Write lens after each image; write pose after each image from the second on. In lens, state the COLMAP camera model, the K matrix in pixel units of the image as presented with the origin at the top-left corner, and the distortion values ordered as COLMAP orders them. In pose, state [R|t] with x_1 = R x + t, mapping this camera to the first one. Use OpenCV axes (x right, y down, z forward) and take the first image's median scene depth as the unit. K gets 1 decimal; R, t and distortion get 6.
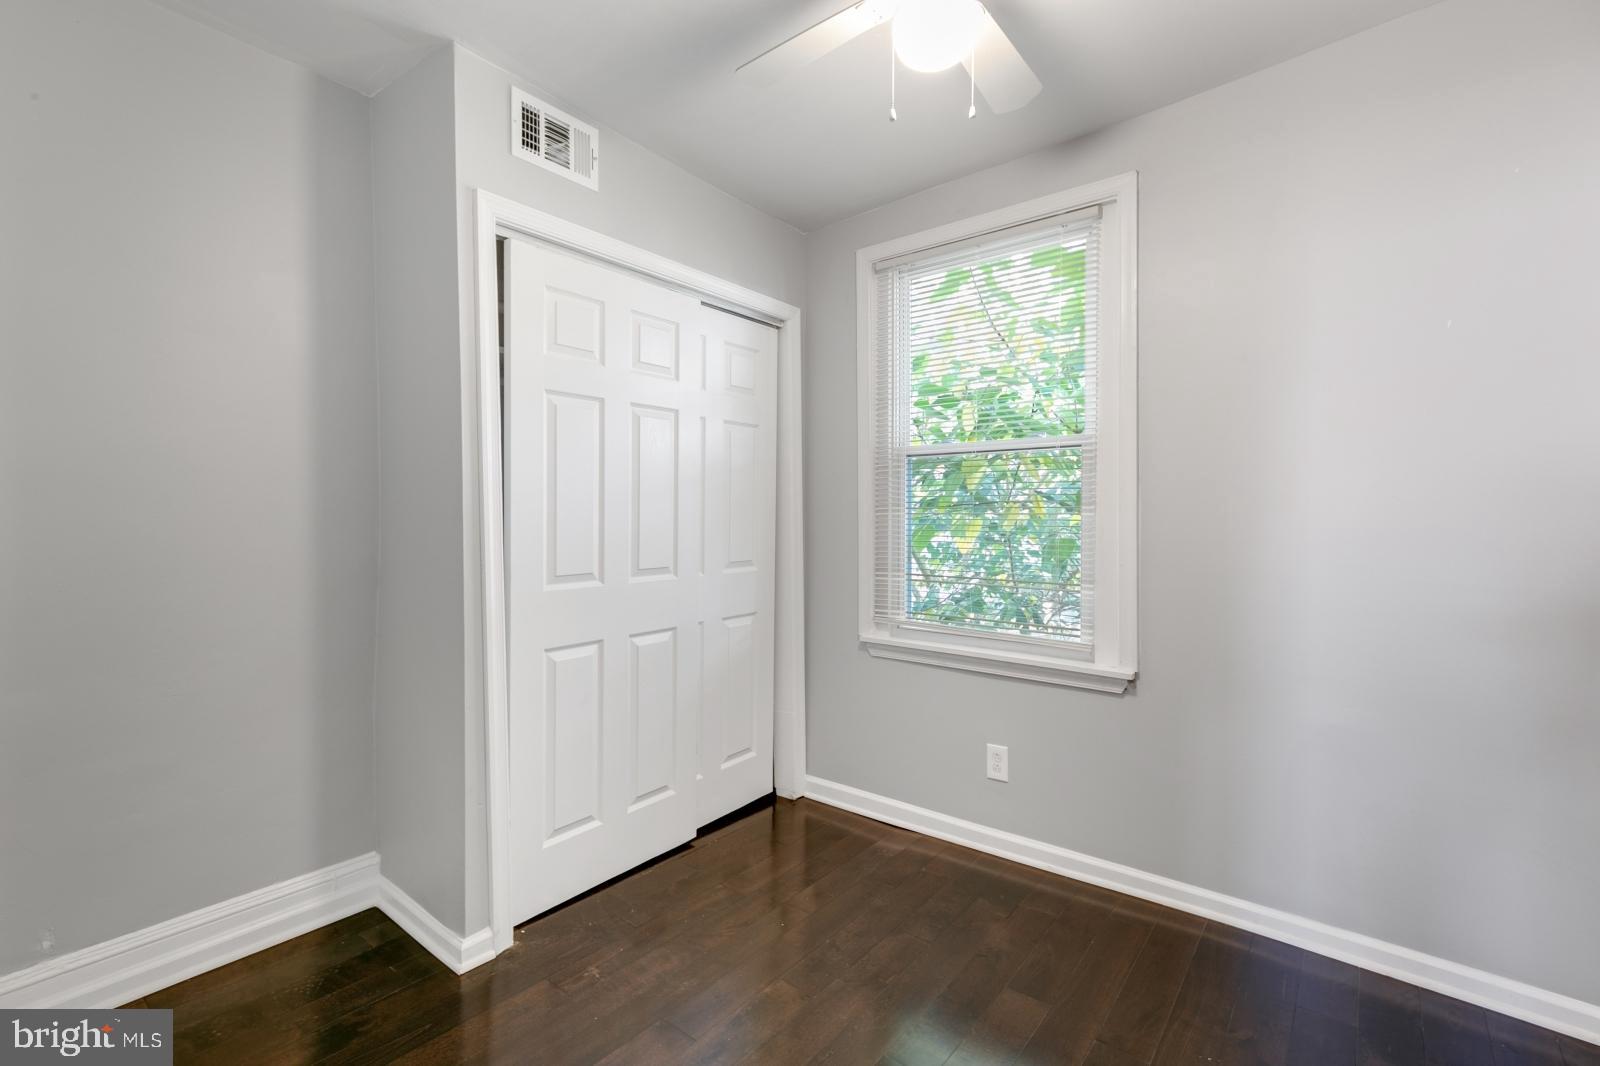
lens RADIAL K [[715.3, 0, 800.0], [0, 715.3, 533.0], [0, 0, 1]] dist [0.001523, 0.000110]
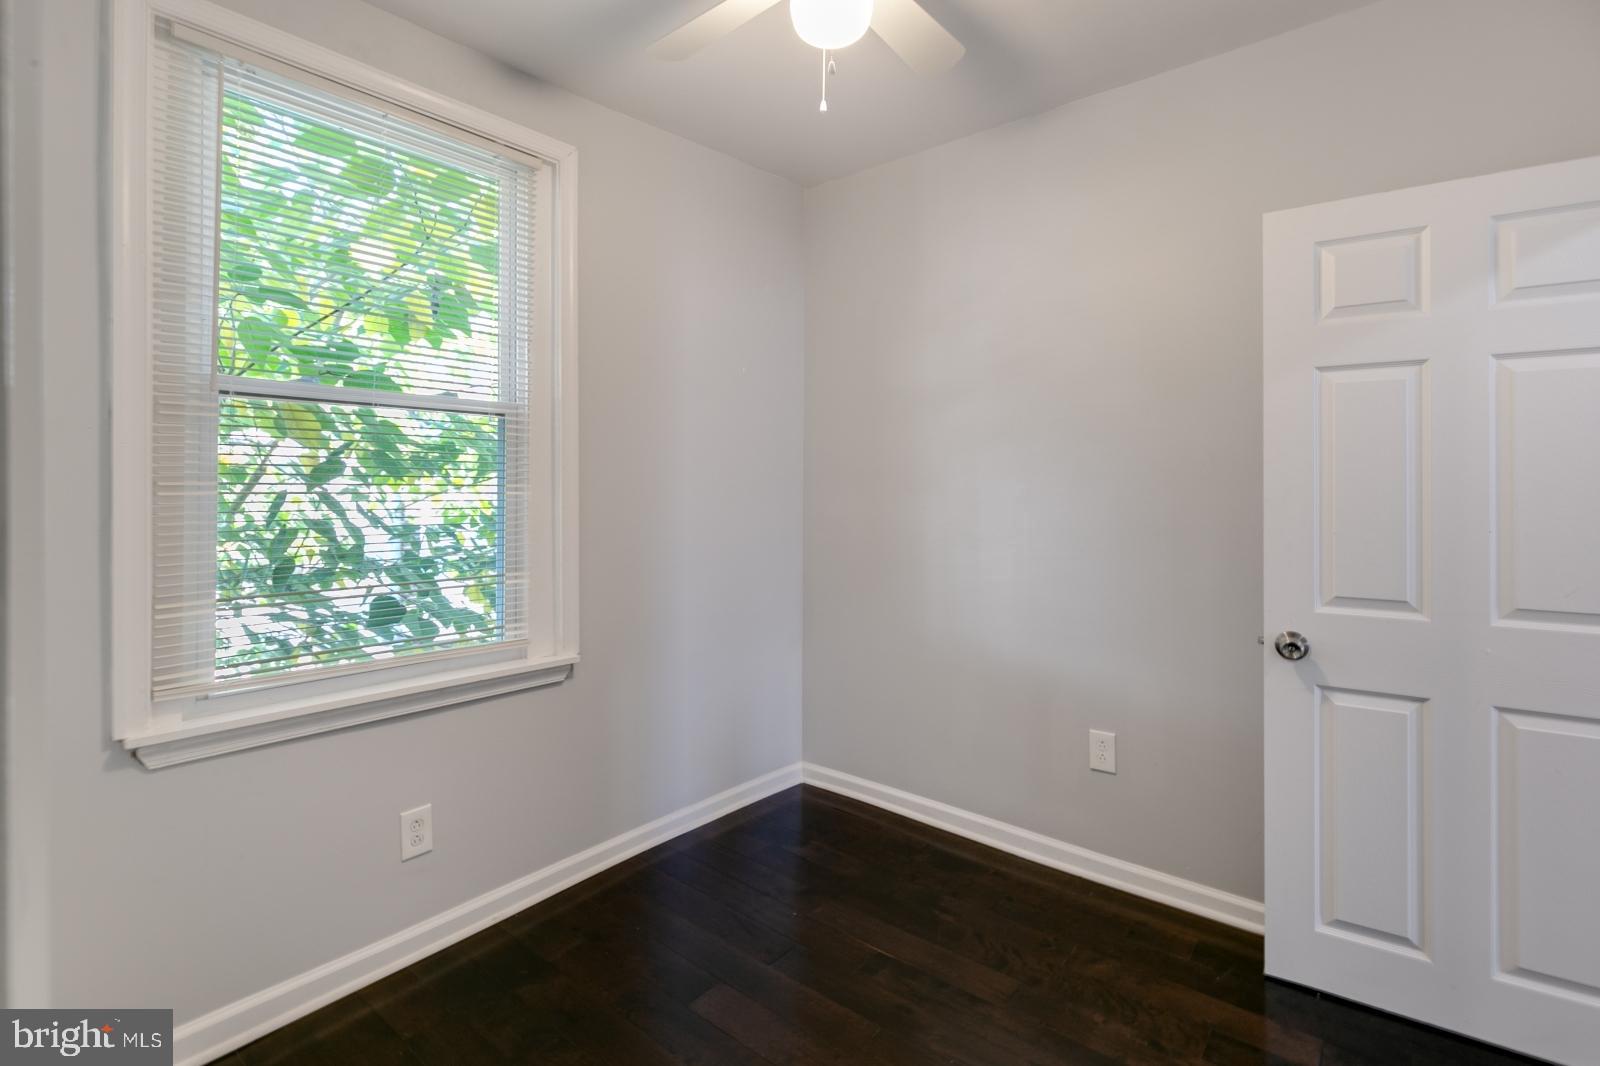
lens RADIAL K [[729.8, 0, 801.2], [0, 729.8, 491.9], [0, 0, 1]] dist [-0.000491, -0.000083]
pose [[0.023801, -0.002419, 0.999714, -0.482732], [0.023426, 0.999724, 0.001861, -0.020792], [-0.999442, 0.023375, 0.023852, 0.604476]]
